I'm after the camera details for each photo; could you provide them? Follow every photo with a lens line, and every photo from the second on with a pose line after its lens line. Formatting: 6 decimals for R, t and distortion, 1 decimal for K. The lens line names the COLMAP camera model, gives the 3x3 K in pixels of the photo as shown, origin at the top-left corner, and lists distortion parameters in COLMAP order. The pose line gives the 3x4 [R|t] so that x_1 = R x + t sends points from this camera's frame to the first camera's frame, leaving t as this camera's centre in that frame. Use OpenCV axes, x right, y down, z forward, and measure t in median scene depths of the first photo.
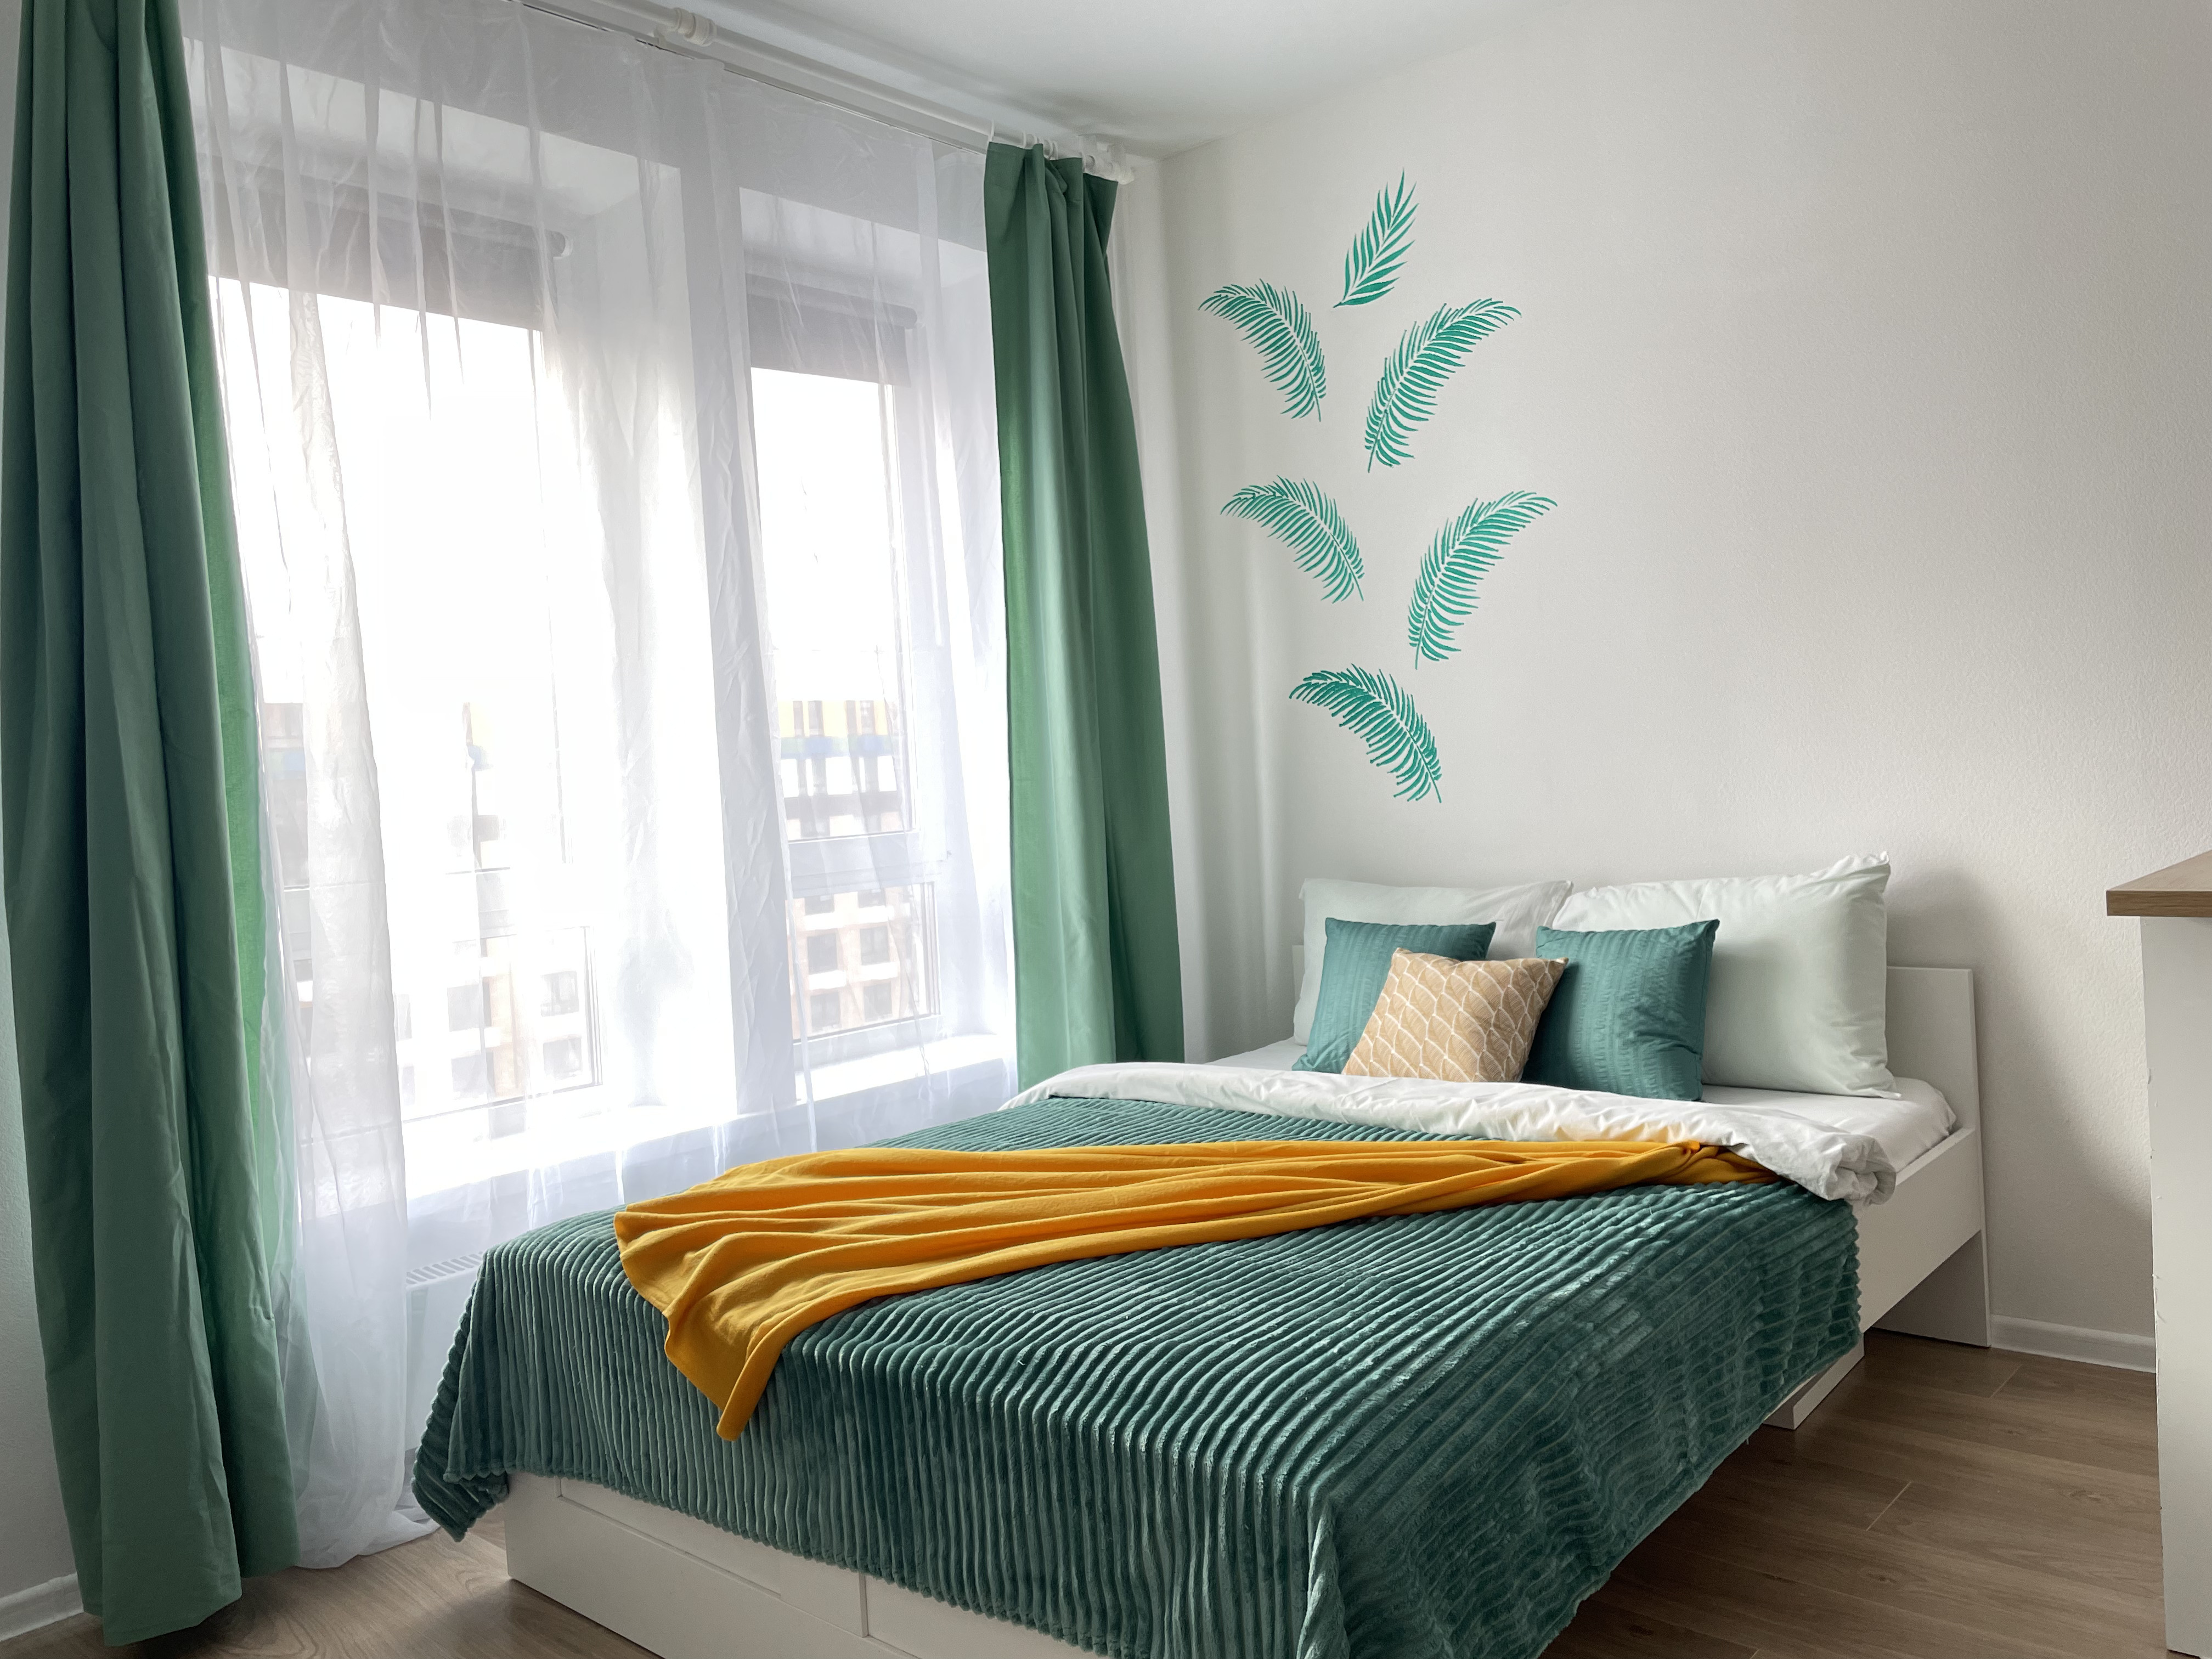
lens RADIAL K [[1658.2, 0, 1104.8], [0, 1658.2, 816.7], [0, 0, 1]] dist [0.084853, -0.122766]
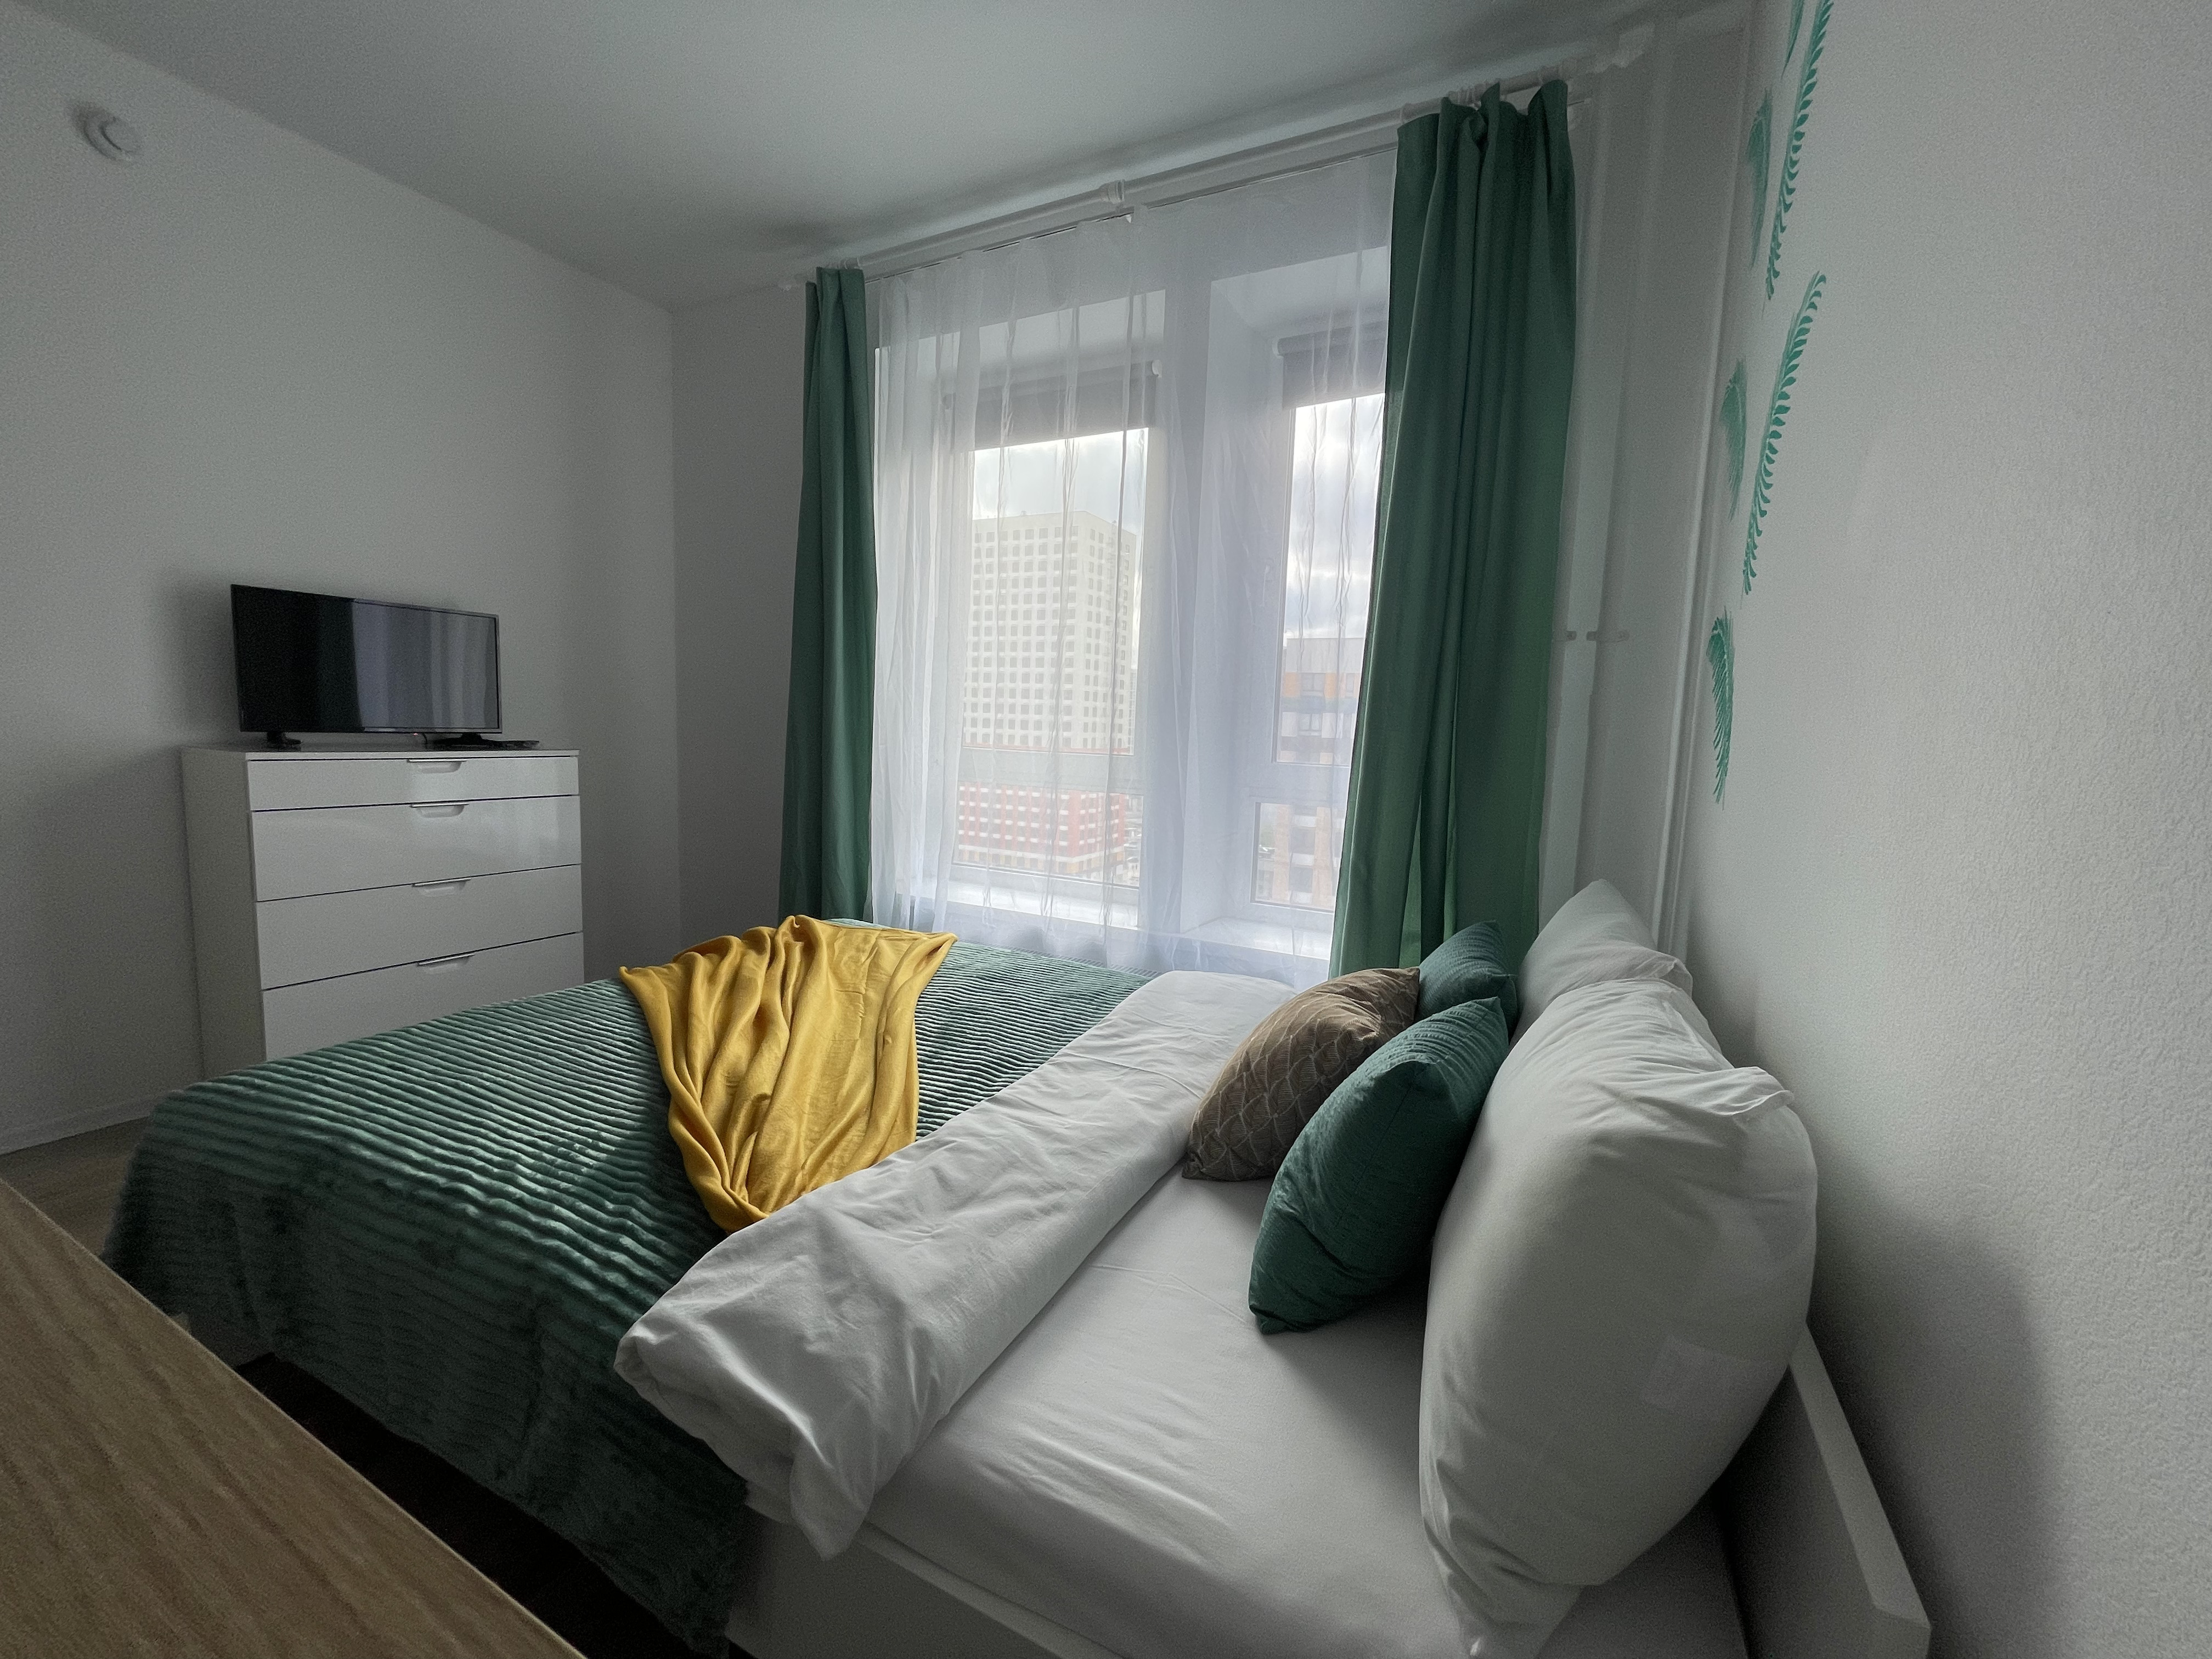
lens RADIAL K [[891.8, 0, 1107.2], [0, 891.8, 821.6], [0, 0, 1]] dist [-0.034456, 0.017182]
pose [[0.254377, 0.173480, -0.951418, 0.565395], [-0.081974, 0.984107, 0.157523, -0.046722], [0.963625, 0.037922, 0.264555, 0.791807]]
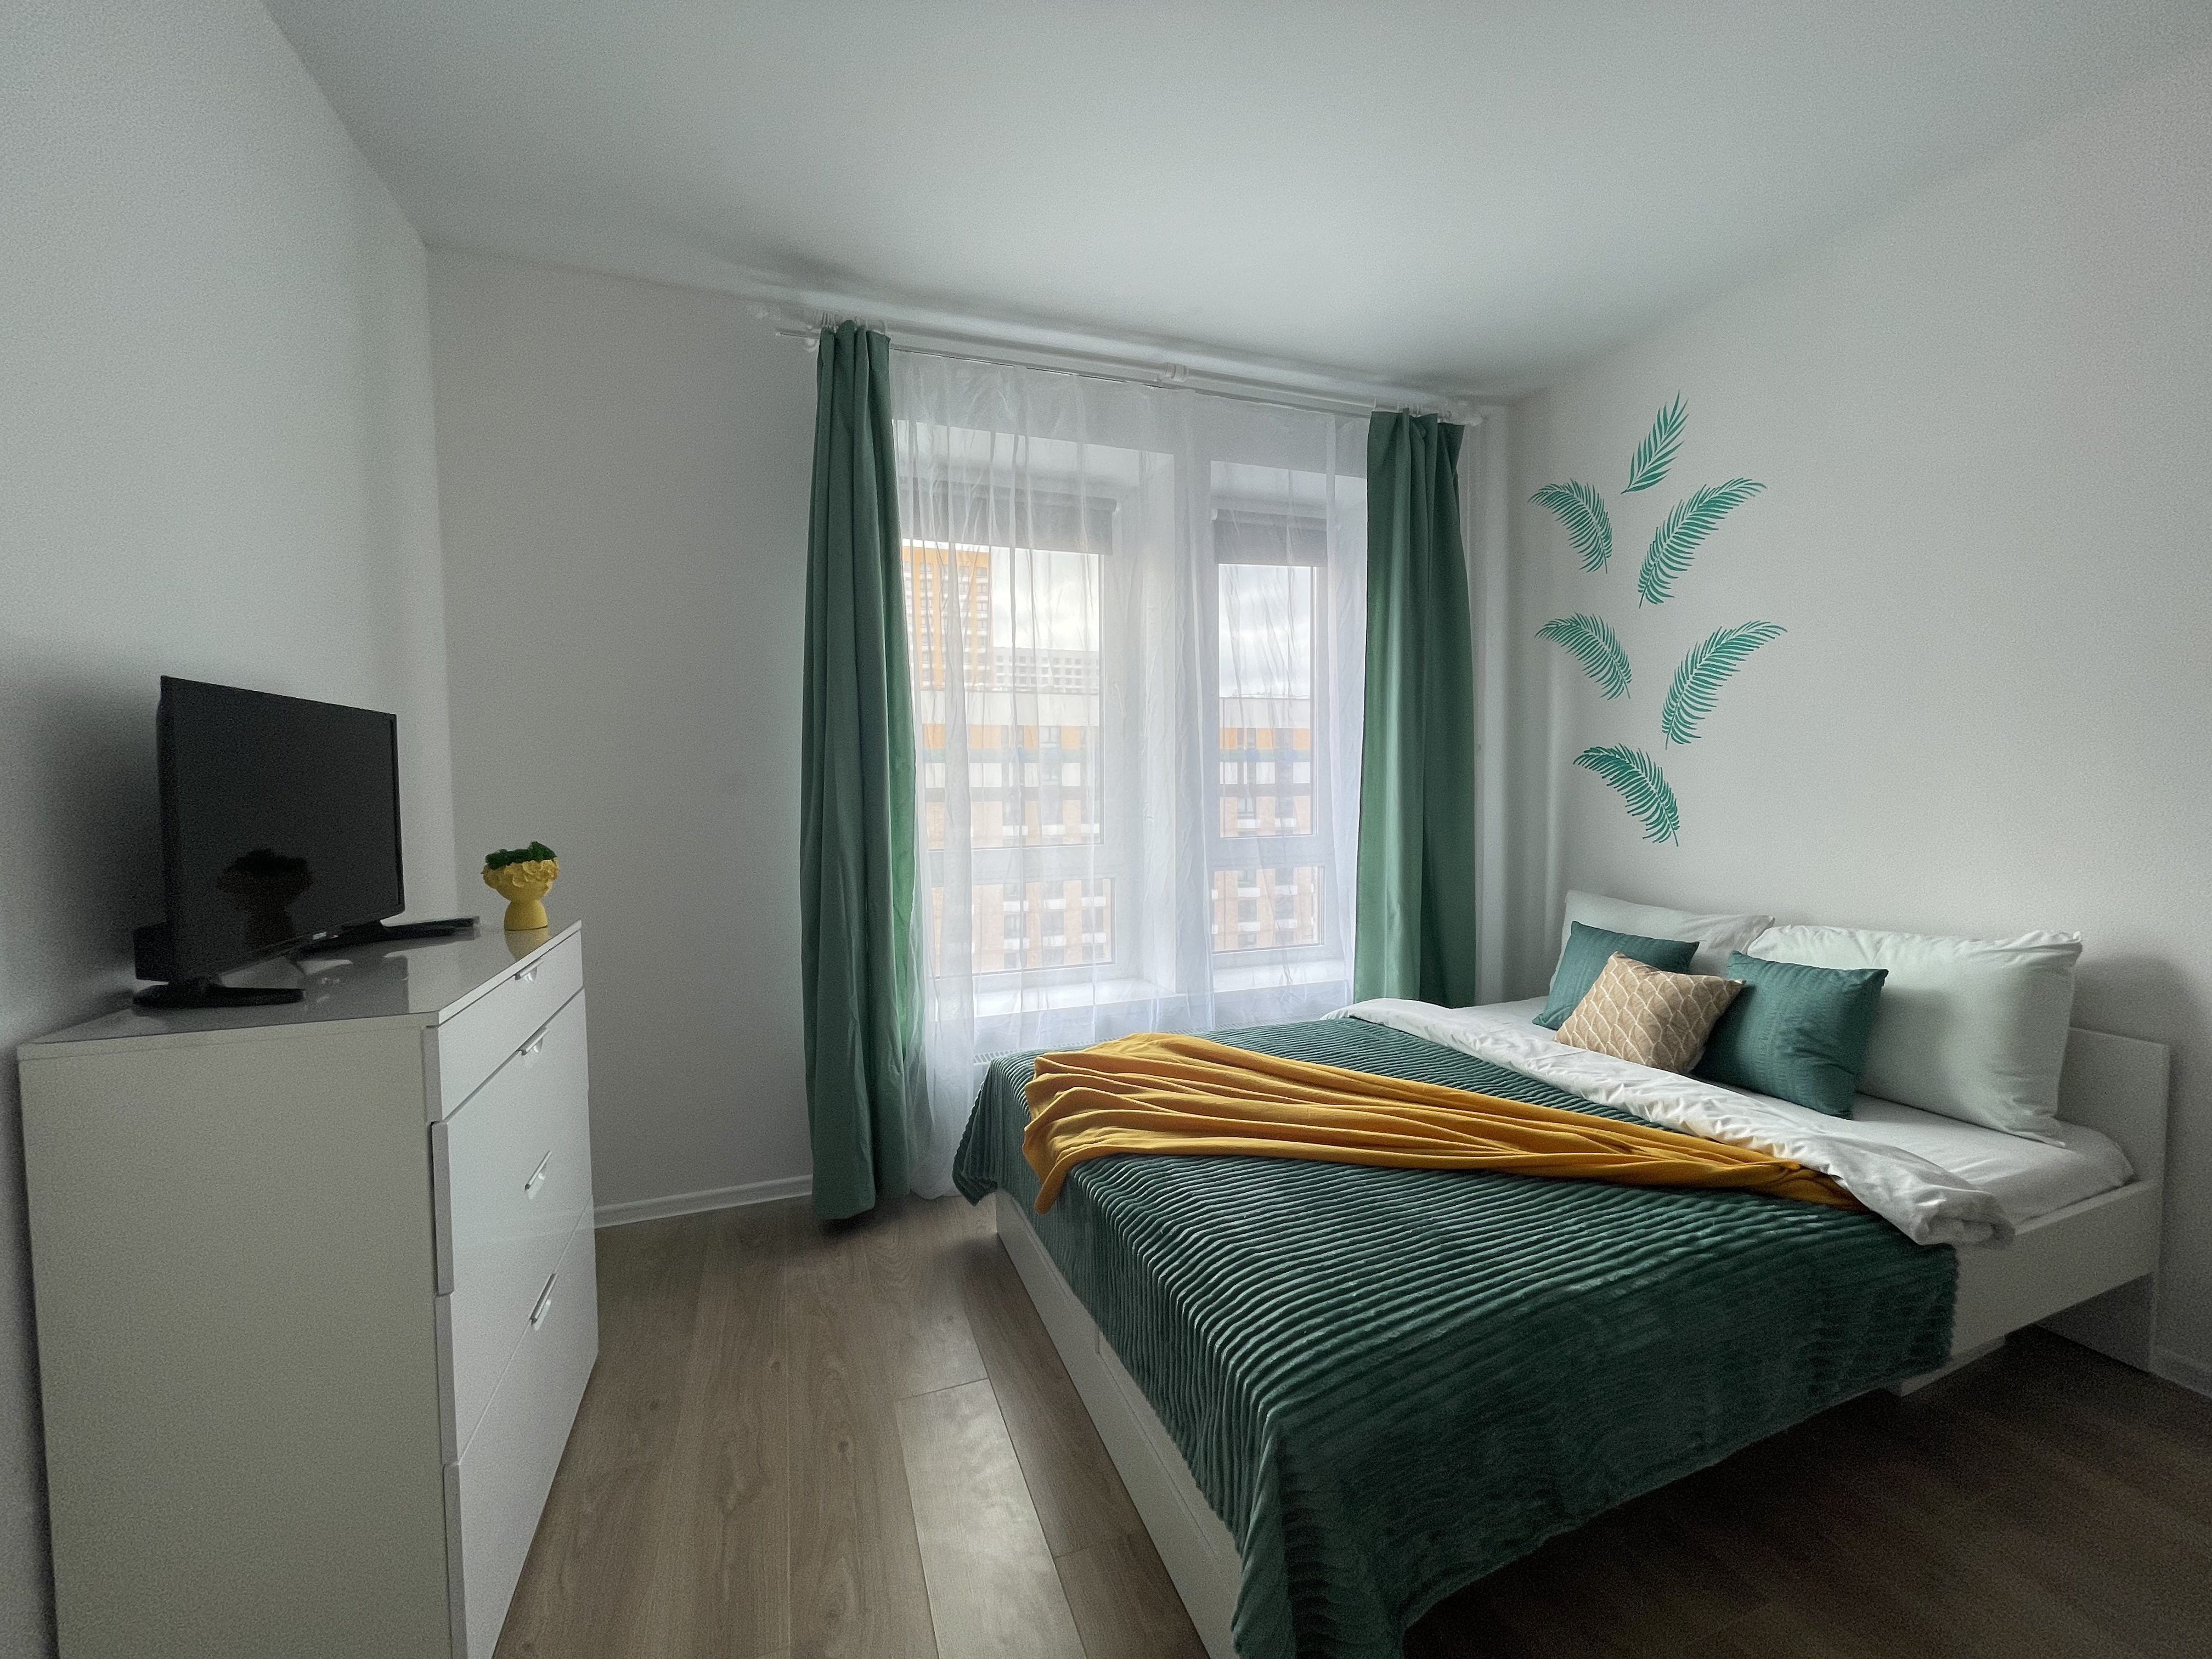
lens RADIAL K [[891.8, 0, 1107.2], [0, 891.8, 821.6], [0, 0, 1]] dist [-0.034456, 0.017182]
pose [[0.883923, 0.070662, -0.462263, 0.142142], [-0.054290, 0.997340, 0.048642, -0.046255], [0.464470, -0.017899, 0.885408, 0.151563]]
